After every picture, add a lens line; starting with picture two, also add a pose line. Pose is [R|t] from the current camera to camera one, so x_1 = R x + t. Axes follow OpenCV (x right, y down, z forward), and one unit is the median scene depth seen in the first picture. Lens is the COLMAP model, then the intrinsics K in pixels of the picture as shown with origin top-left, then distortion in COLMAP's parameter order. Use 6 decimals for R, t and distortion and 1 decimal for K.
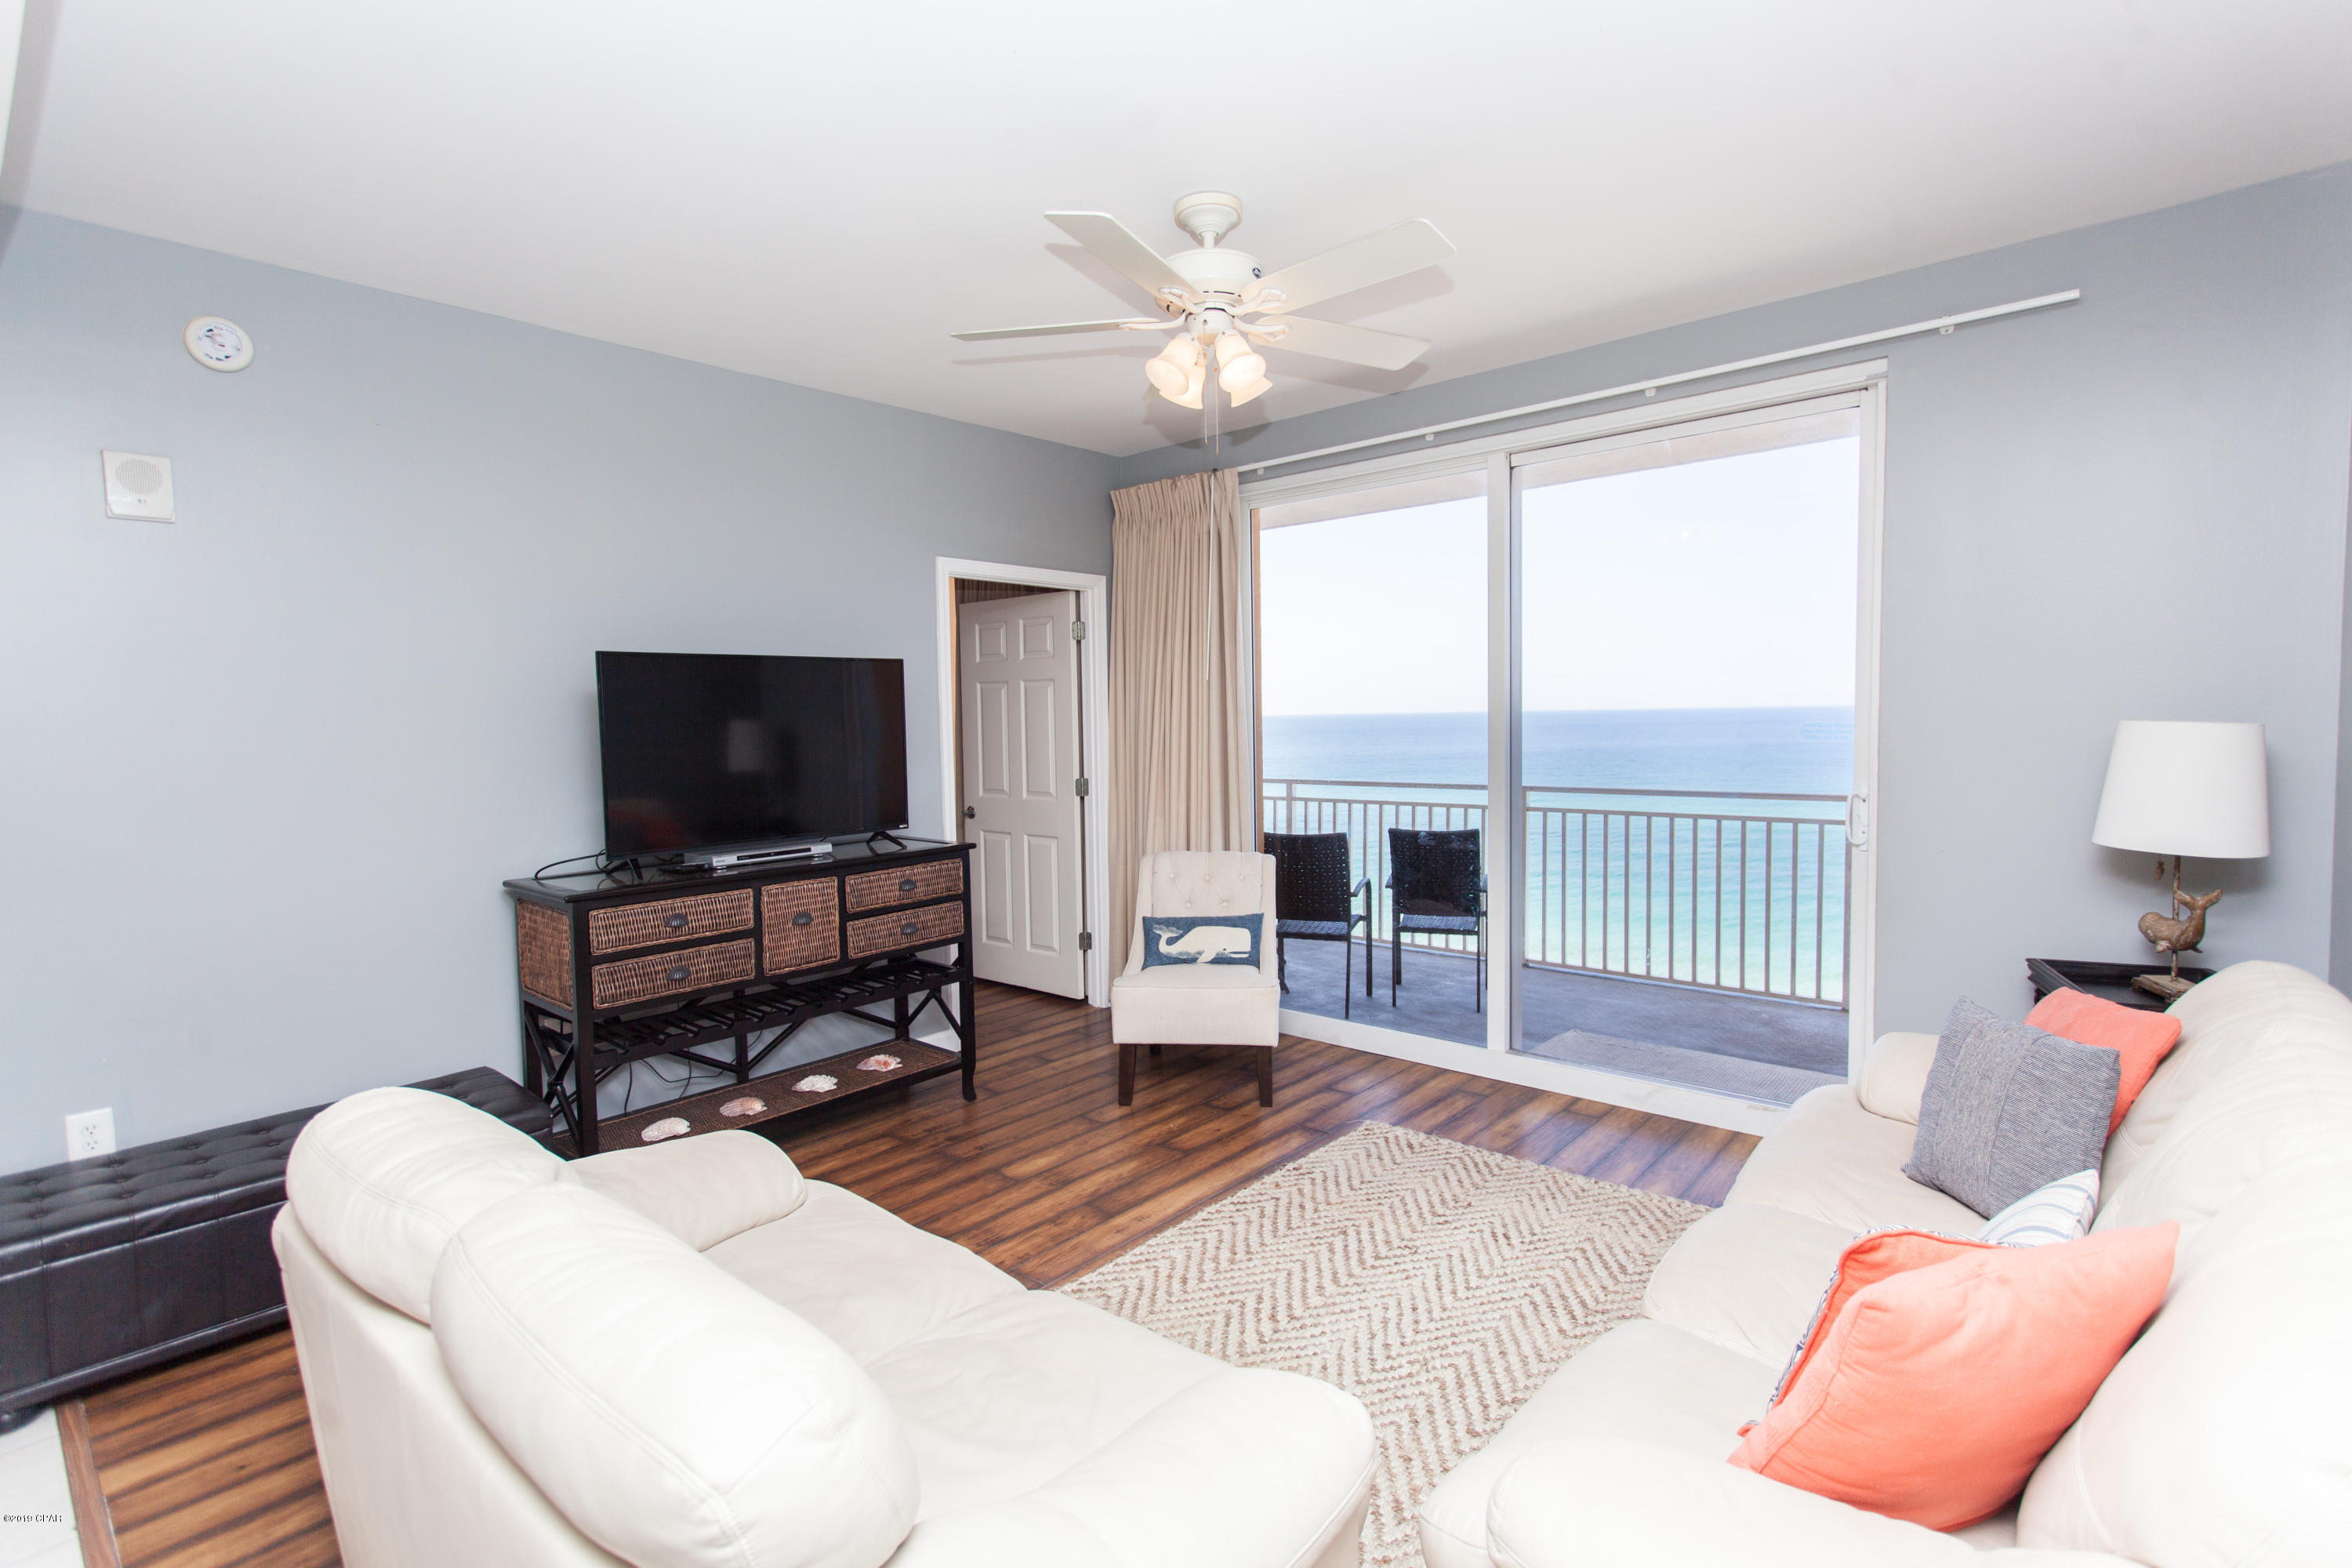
lens RADIAL K [[1112.3, 0, 1178.7], [0, 1112.3, 781.8], [0, 0, 1]] dist [0.002647, 0.003331]
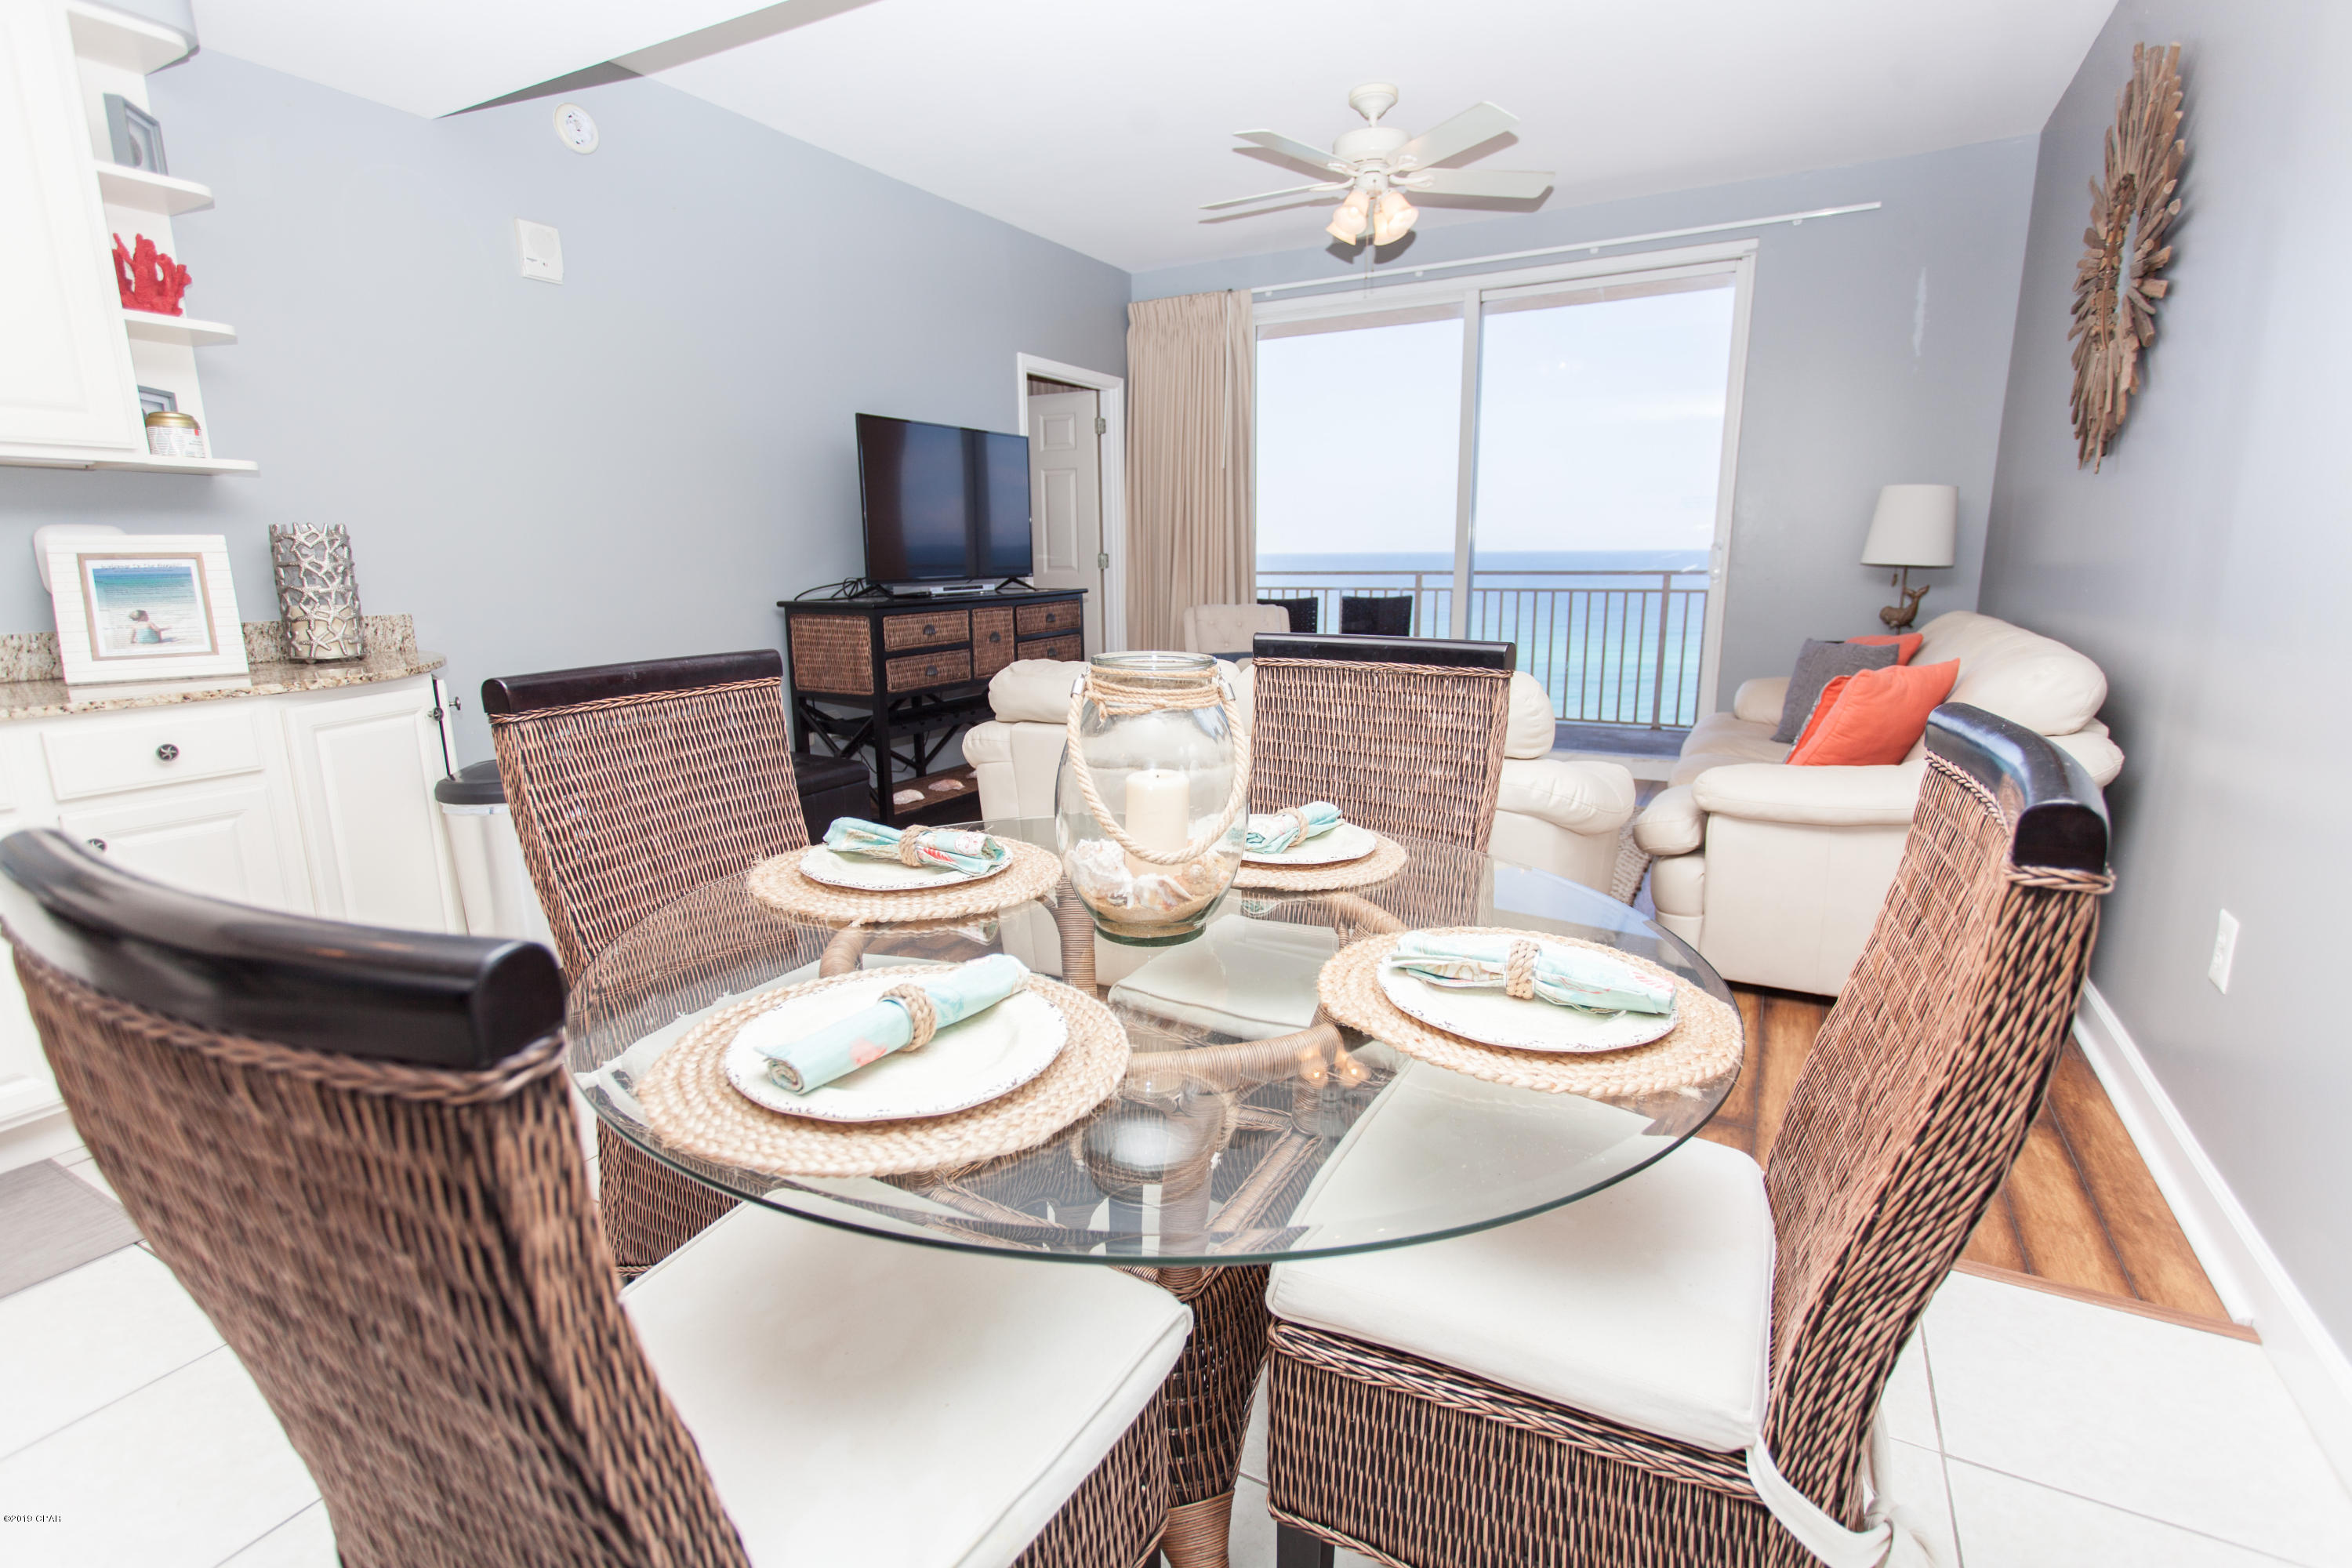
lens RADIAL K [[1112.3, 0, 1184.0], [0, 1112.3, 777.1], [0, 0, 1]] dist [0.002647, 0.003331]
pose [[0.974108, -0.036797, 0.223067, -0.368532], [0.006032, 0.990545, 0.137059, 0.095348], [-0.226001, -0.132165, 0.965120, -0.277926]]
